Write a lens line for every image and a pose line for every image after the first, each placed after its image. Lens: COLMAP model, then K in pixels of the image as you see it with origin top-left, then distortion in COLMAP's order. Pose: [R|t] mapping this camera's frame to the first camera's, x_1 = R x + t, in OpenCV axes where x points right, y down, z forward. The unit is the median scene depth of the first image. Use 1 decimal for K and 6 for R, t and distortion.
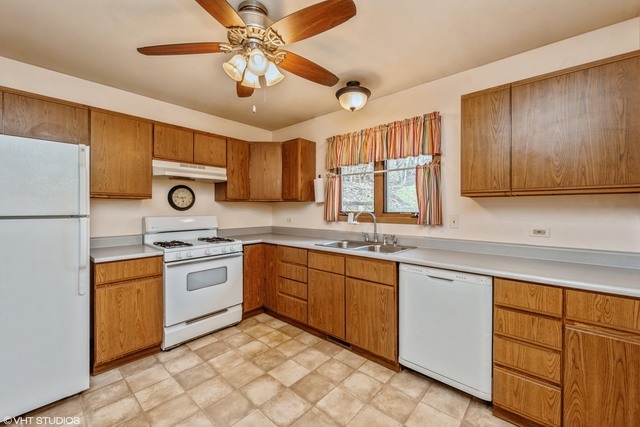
lens RADIAL K [[264.2, 0, 321.2], [0, 264.2, 209.6], [0, 0, 1]] dist [0.001566, 0.000048]
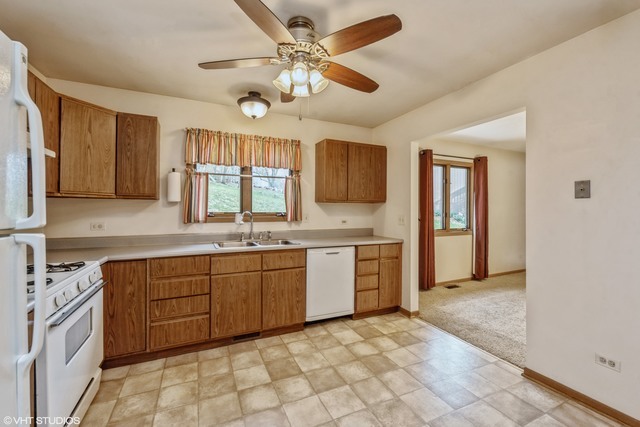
lens RADIAL K [[272.3, 0, 320.3], [0, 272.3, 210.0], [0, 0, 1]] dist [-0.001804, -0.000255]
pose [[0.383227, -0.003123, 0.923649, -0.802910], [0.001301, 0.999995, 0.002842, -0.004125], [-0.923653, 0.000113, 0.383229, 0.319579]]
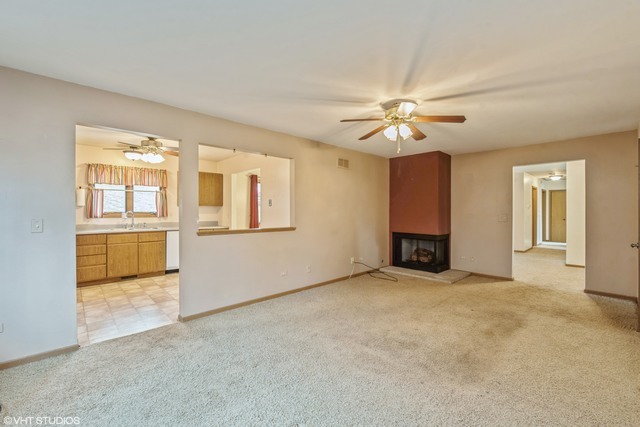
lens RADIAL K [[272.3, 0, 320.3], [0, 272.3, 210.0], [0, 0, 1]] dist [-0.001804, -0.000255]
pose [[0.064485, -0.007432, 0.997891, -1.841661], [0.000337, 0.999972, 0.007425, -0.020918], [-0.997919, -0.000143, 0.064486, -0.545302]]
